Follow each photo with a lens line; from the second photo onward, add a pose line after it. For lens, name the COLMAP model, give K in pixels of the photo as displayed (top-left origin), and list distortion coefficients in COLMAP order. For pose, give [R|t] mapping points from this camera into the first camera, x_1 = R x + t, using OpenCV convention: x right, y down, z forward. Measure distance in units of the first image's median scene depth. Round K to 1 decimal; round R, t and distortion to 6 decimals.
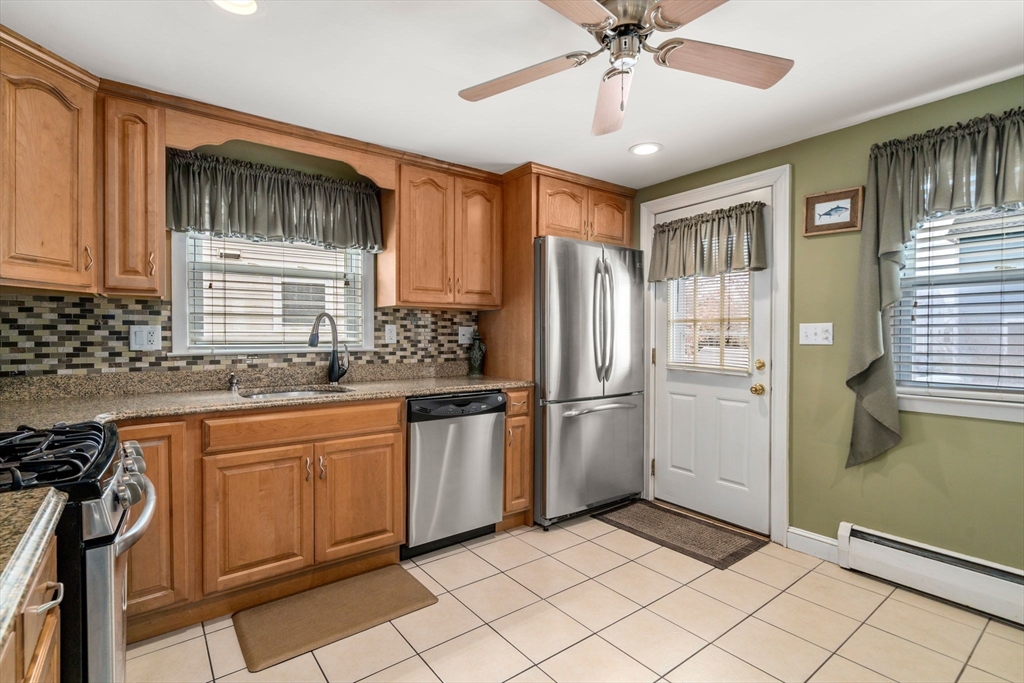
lens RADIAL K [[487.9, 0, 512.0], [0, 487.9, 341.5], [0, 0, 1]] dist [-0.001712, -0.000073]
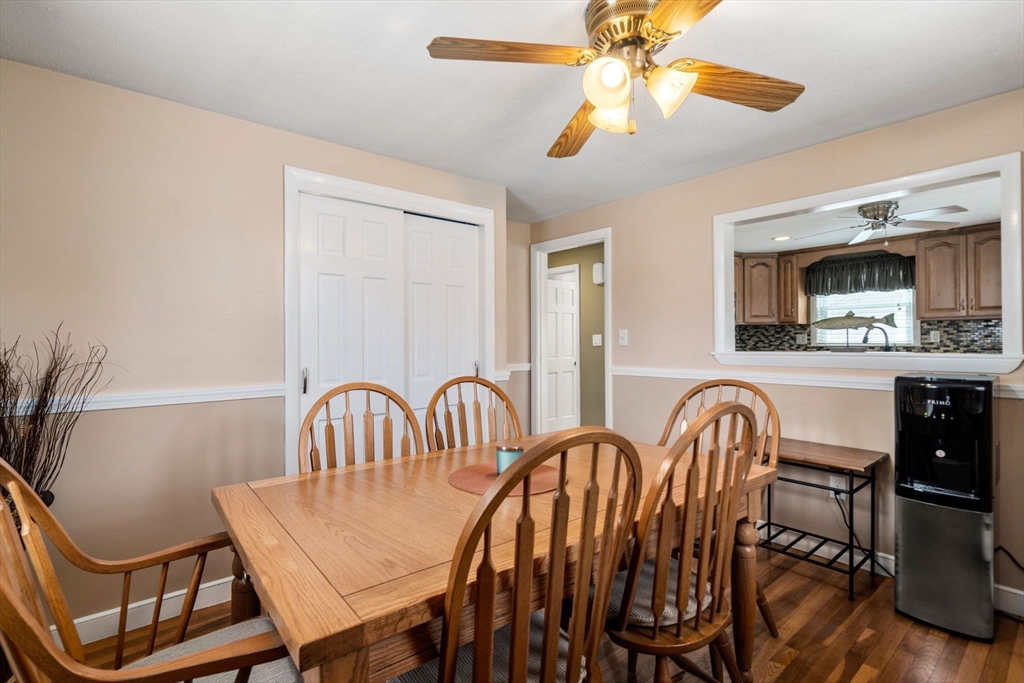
lens RADIAL K [[461.7, 0, 512.0], [0, 461.7, 341.5], [0, 0, 1]] dist [0.001353, 0.000036]
pose [[0.036424, 0.001938, -0.999335, 1.410395], [-0.007564, 0.999970, 0.001663, 0.010624], [0.999308, 0.007498, 0.036437, -0.533857]]
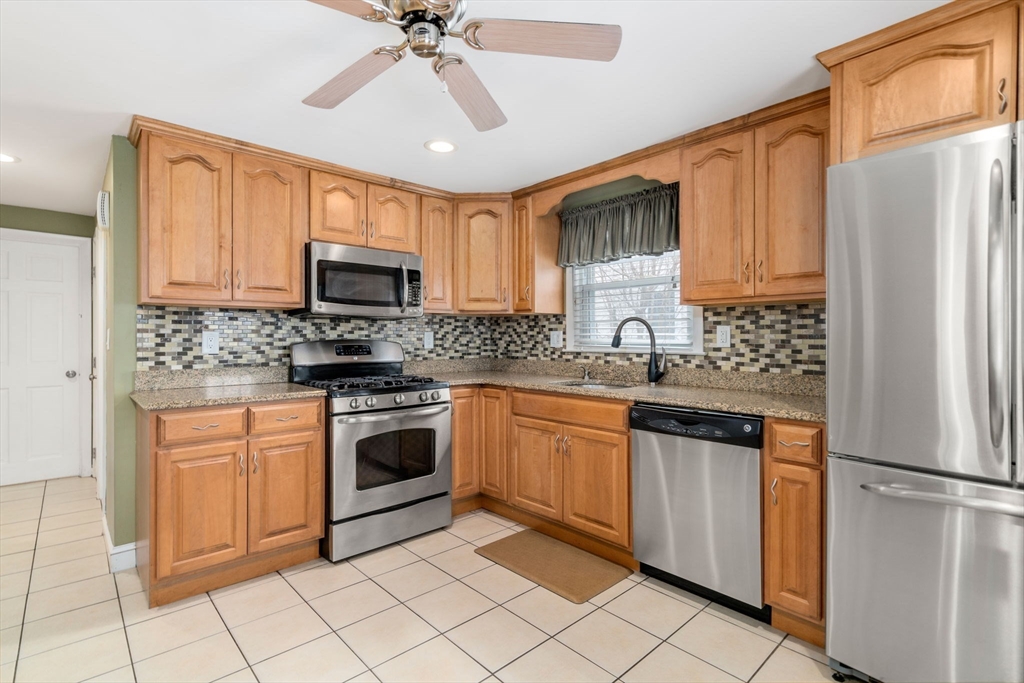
lens RADIAL K [[478.9, 0, 496.4], [0, 478.9, 339.0], [0, 0, 1]] dist [-0.000199, 0.000092]
pose [[0.078241, 0.003943, -0.996927, 0.648542], [-0.014099, 0.999897, 0.002848, -0.008512], [0.996835, 0.013833, 0.078289, 0.596647]]
